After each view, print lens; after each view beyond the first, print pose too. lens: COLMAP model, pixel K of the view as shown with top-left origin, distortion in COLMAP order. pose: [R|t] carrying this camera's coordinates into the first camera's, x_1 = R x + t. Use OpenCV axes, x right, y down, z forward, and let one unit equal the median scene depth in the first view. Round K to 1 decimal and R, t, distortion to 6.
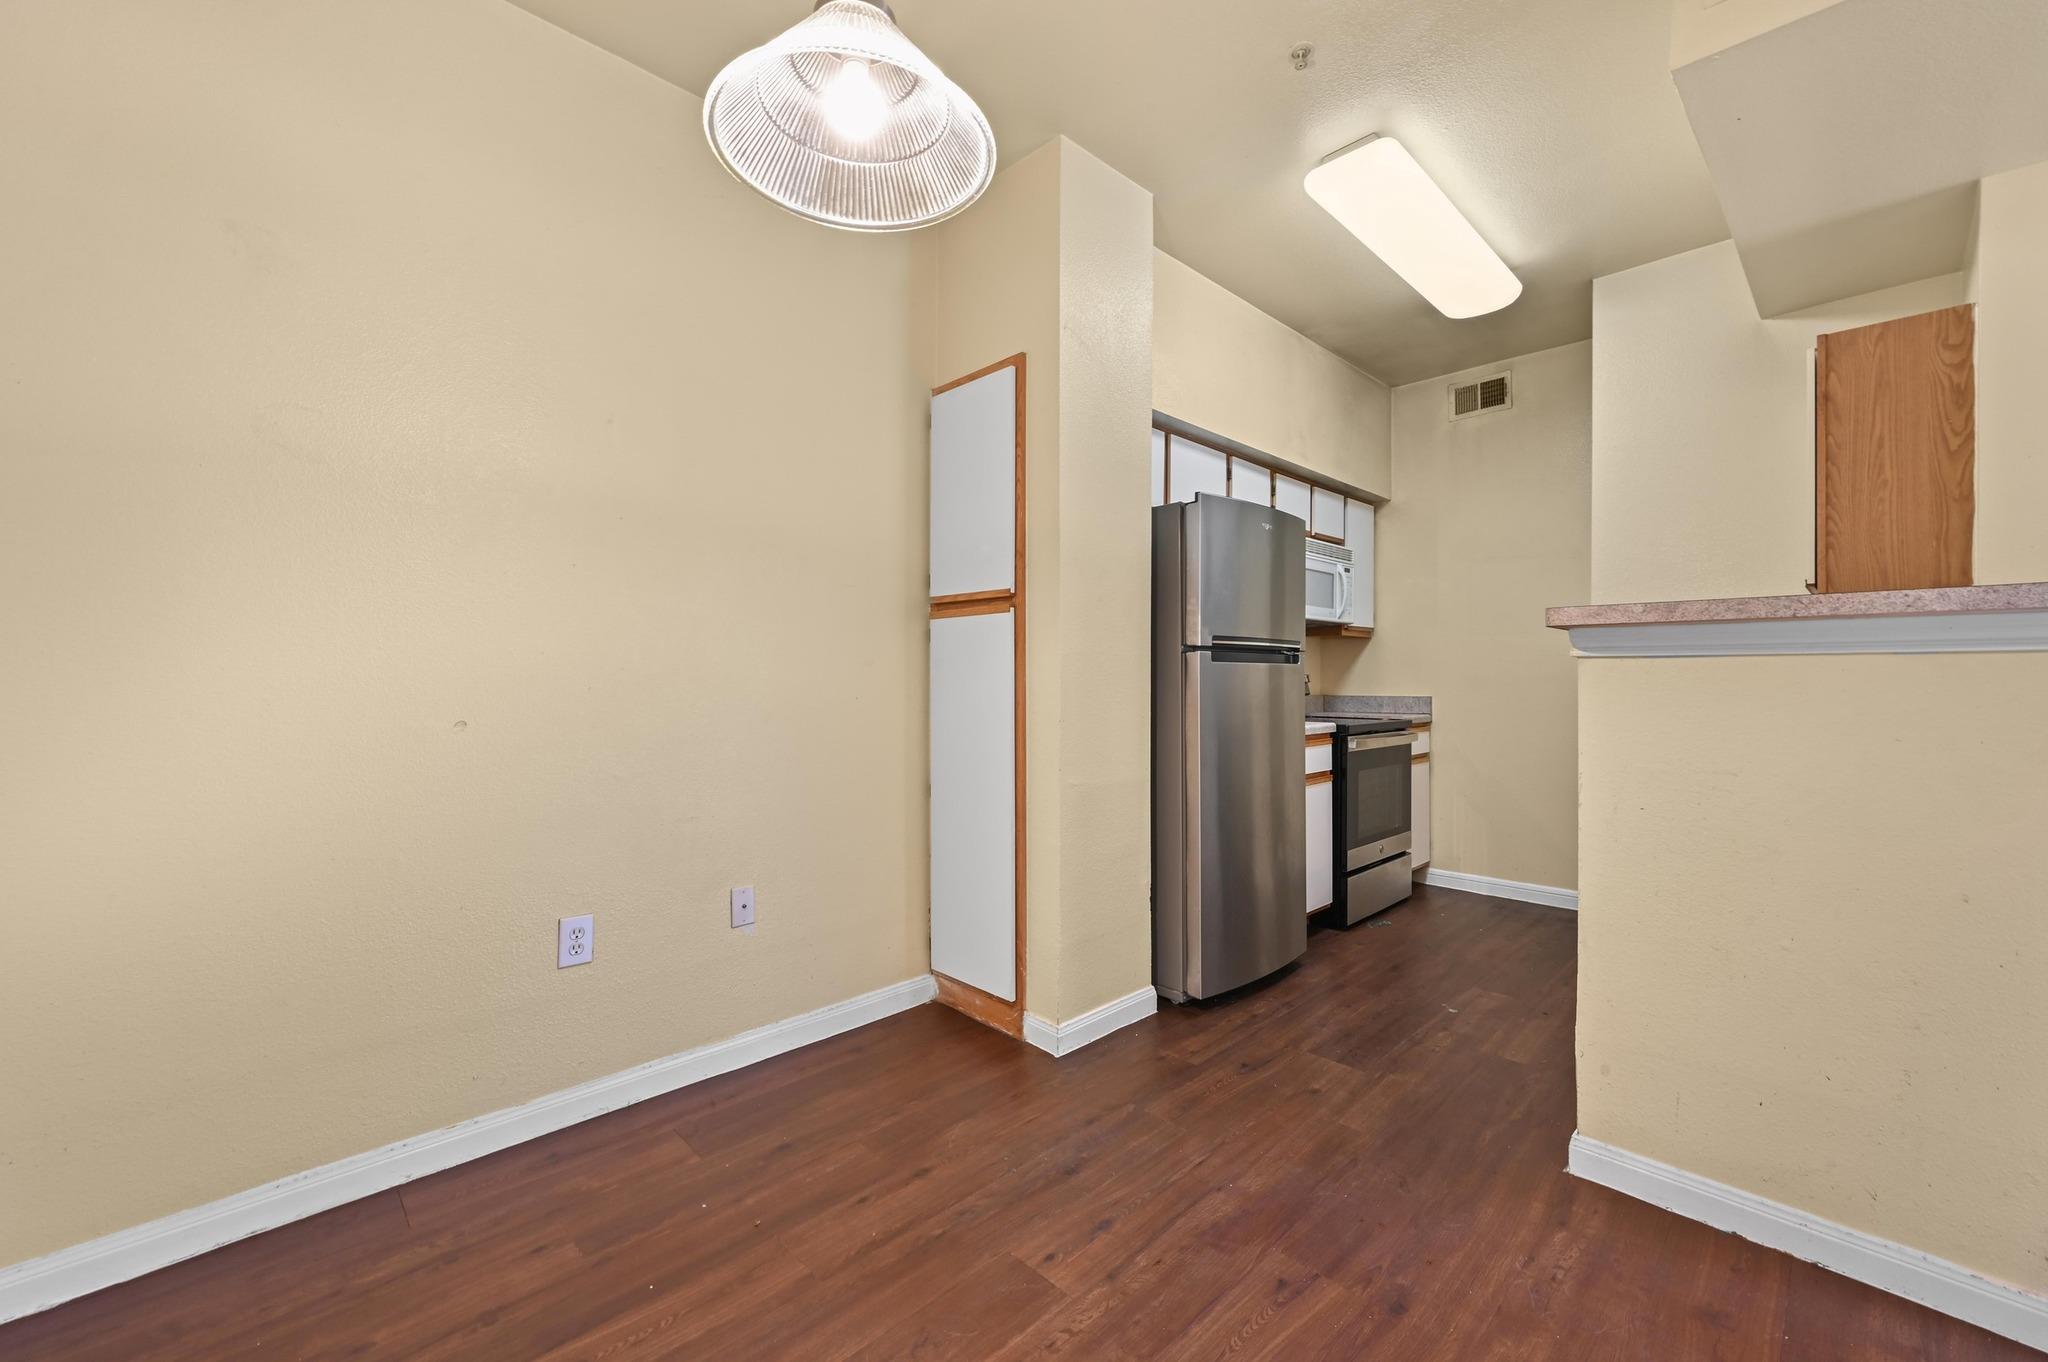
lens RADIAL K [[811.3, 0, 1020.9], [0, 811.3, 671.0], [0, 0, 1]] dist [-0.000403, -0.000303]
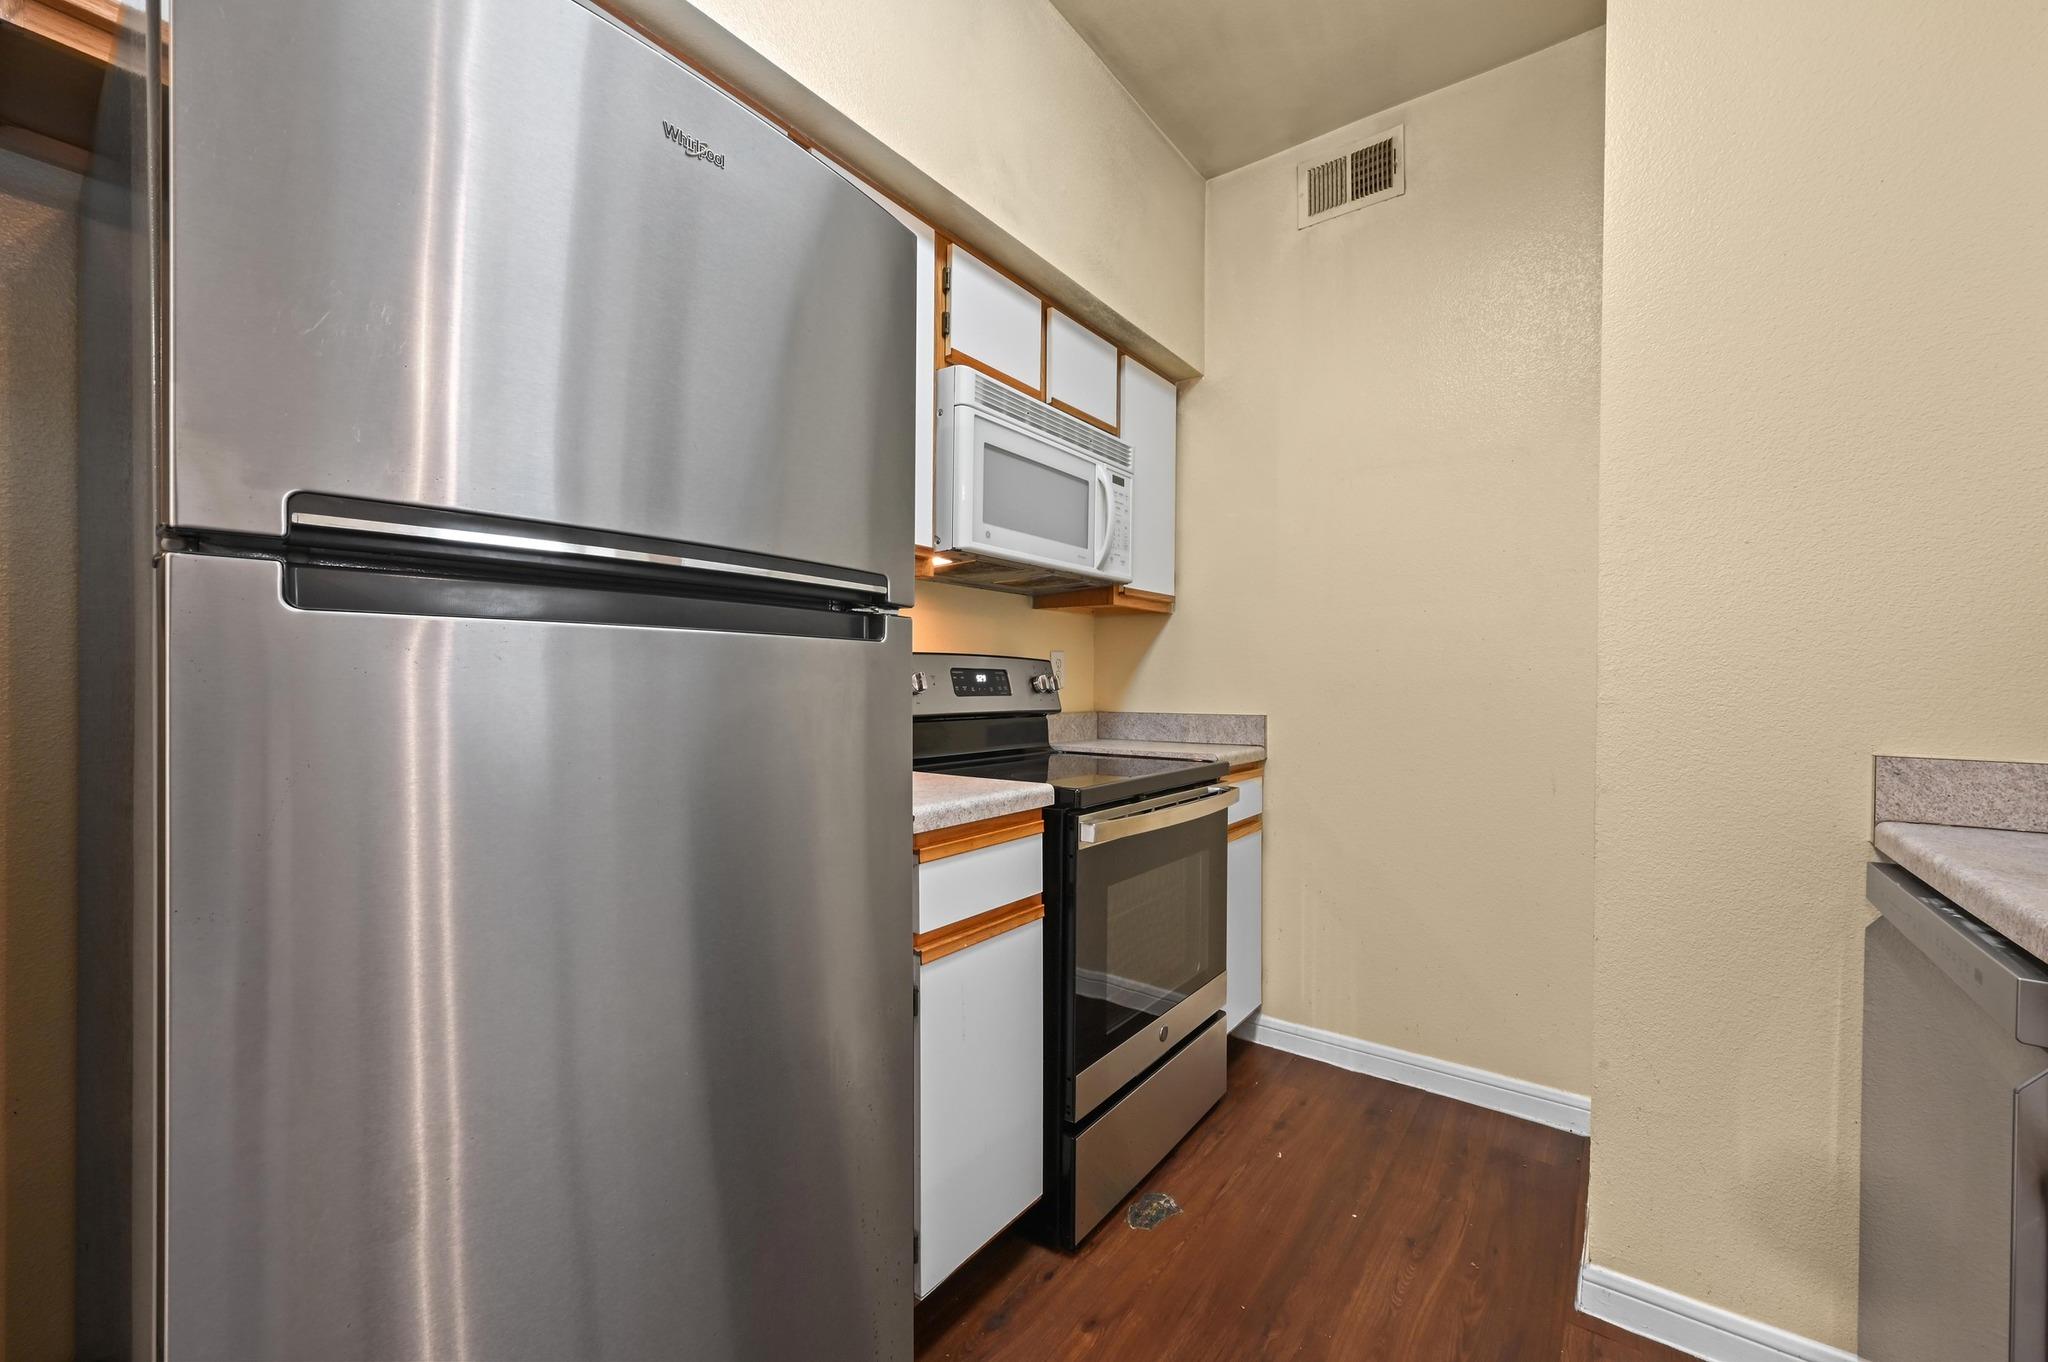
lens RADIAL K [[811.3, 0, 1024.6], [0, 811.3, 682.2], [0, 0, 1]] dist [-0.000403, -0.000303]
pose [[0.987098, 0.002551, 0.160099, 0.259677], [-0.004222, 0.999940, 0.010098, 0.003509], [-0.160064, -0.010643, 0.987049, 0.487558]]
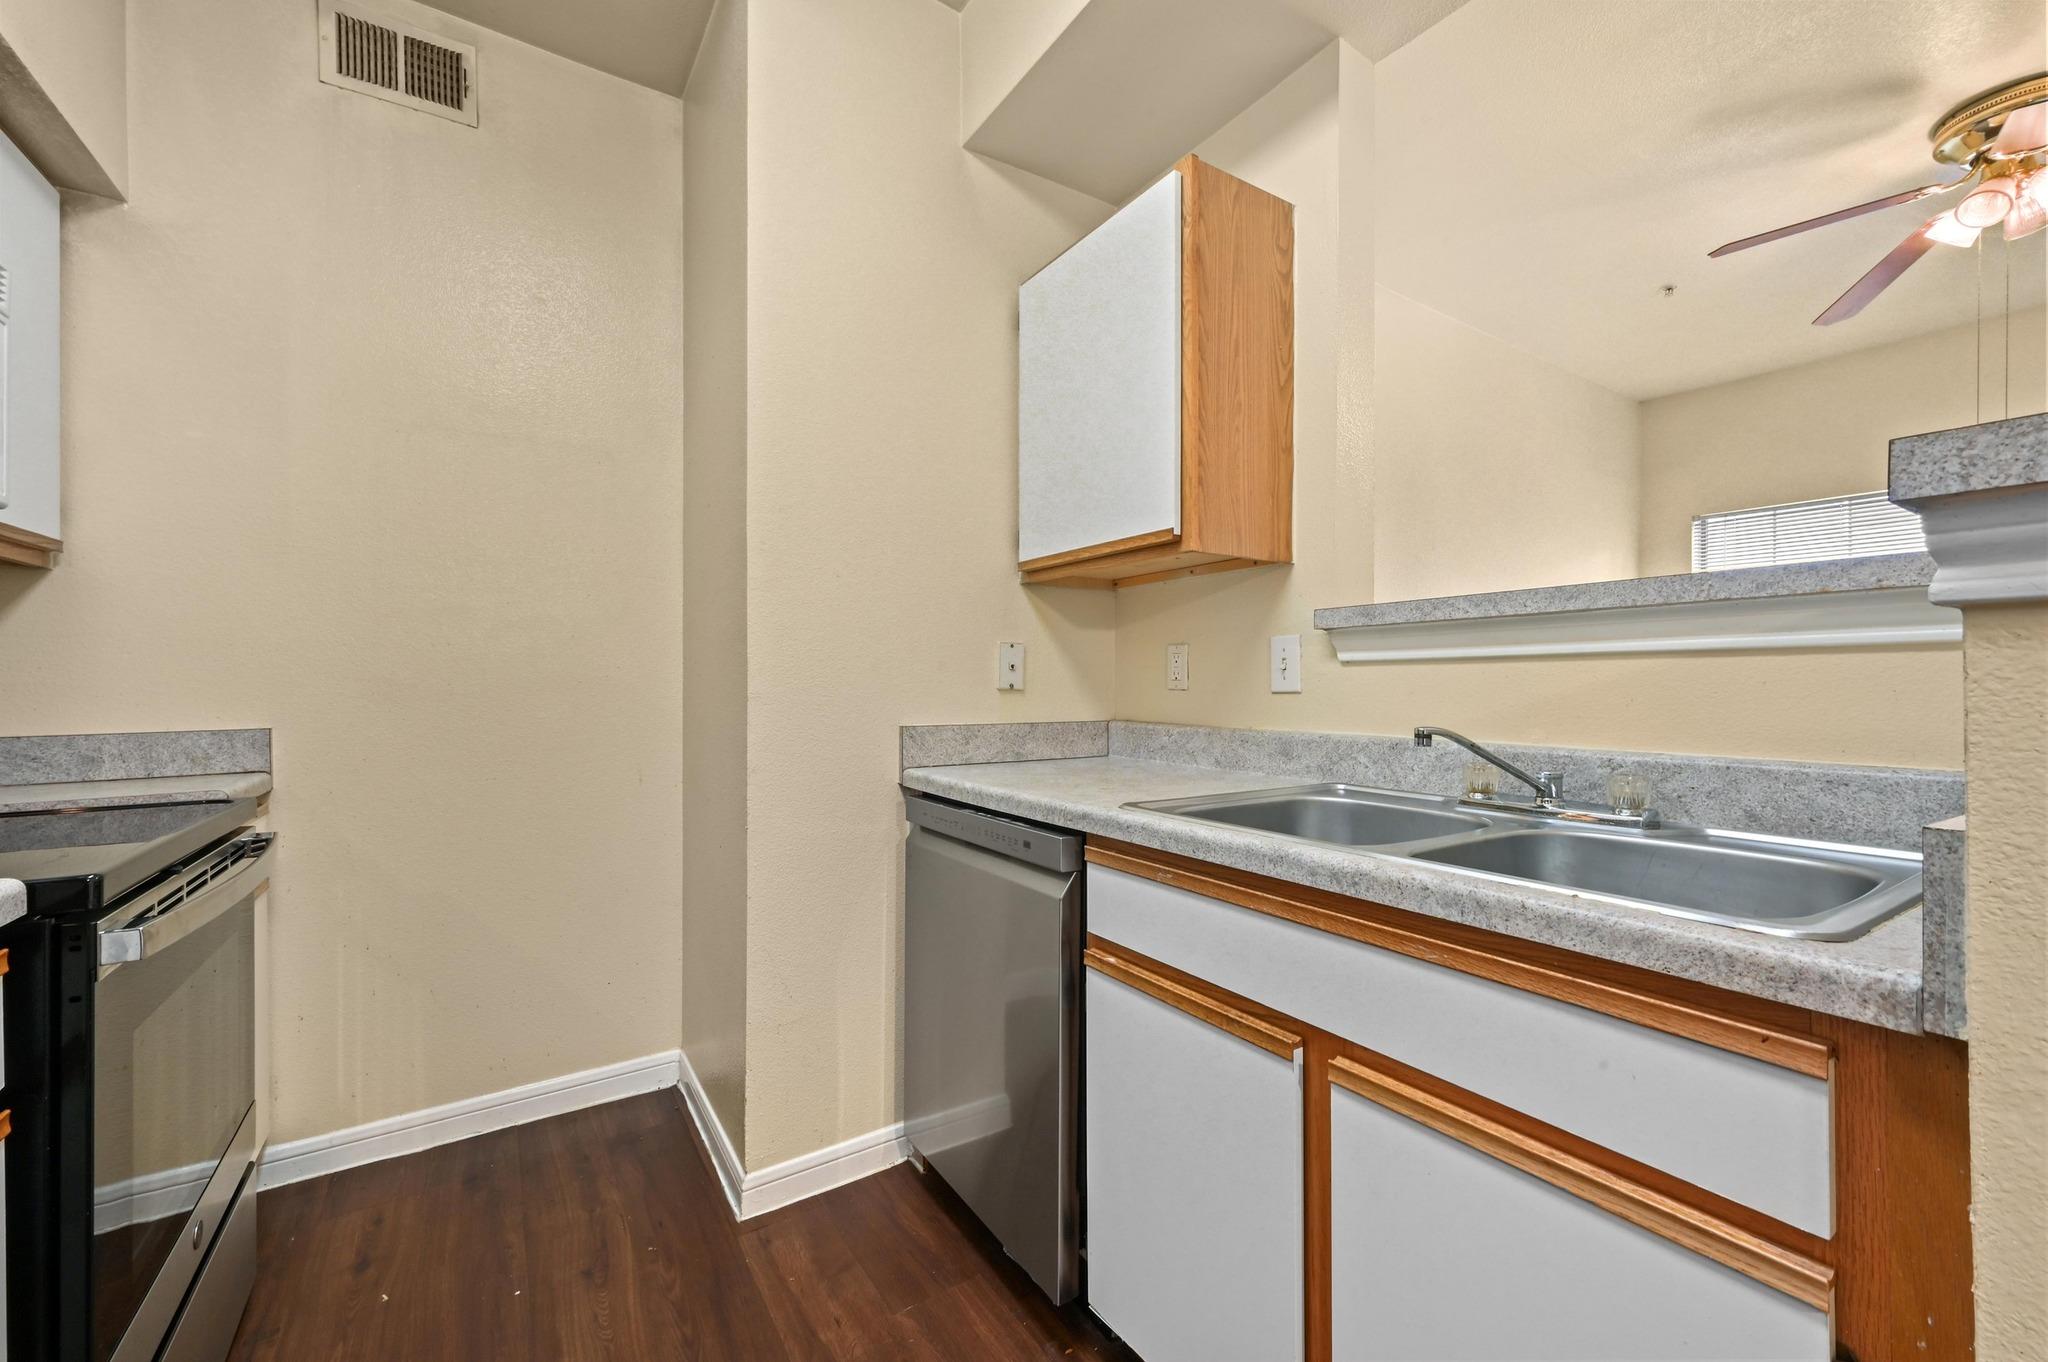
lens RADIAL K [[811.3, 0, 1025.8], [0, 811.3, 683.9], [0, 0, 1]] dist [-0.000403, -0.000303]
pose [[0.177438, -0.005634, 0.984116, 0.180591], [-0.005072, 0.999965, 0.006640, 0.004812], [-0.984119, -0.006170, 0.177404, 0.580188]]
